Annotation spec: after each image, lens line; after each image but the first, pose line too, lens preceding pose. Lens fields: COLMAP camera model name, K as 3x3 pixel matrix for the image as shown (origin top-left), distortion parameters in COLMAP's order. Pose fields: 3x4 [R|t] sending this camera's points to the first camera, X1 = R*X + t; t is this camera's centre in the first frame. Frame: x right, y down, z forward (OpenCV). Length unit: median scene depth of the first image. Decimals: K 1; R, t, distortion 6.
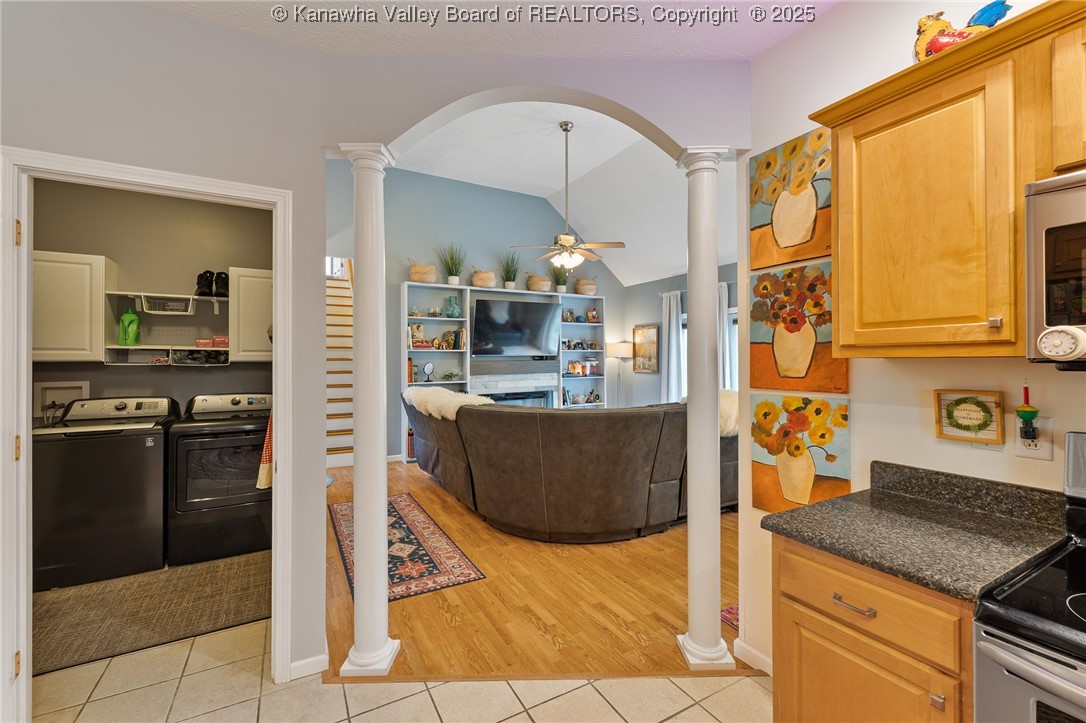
lens RADIAL K [[460.4, 0, 545.9], [0, 460.4, 357.0], [0, 0, 1]] dist [-0.000128, 0.000228]
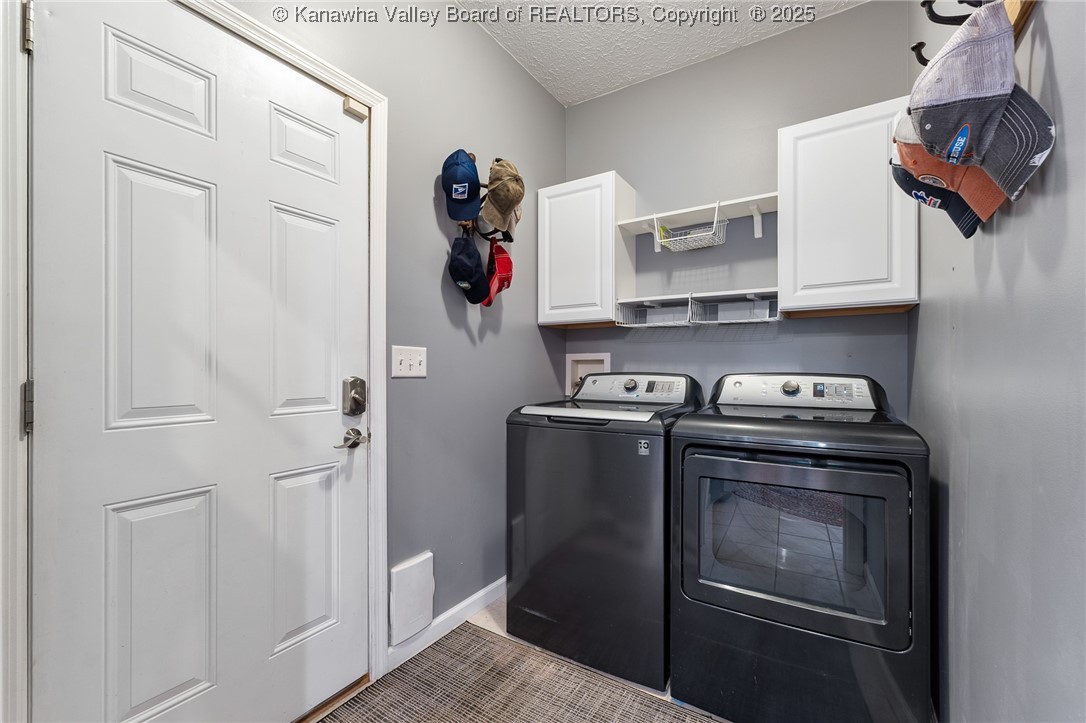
lens RADIAL K [[460.4, 0, 542.9], [0, 460.4, 364.4], [0, 0, 1]] dist [-0.000128, 0.000228]
pose [[0.474413, -0.003538, -0.880295, -0.377923], [0.003487, 0.999992, -0.002139, 0.075043], [0.880295, -0.002054, 0.474422, 0.549947]]
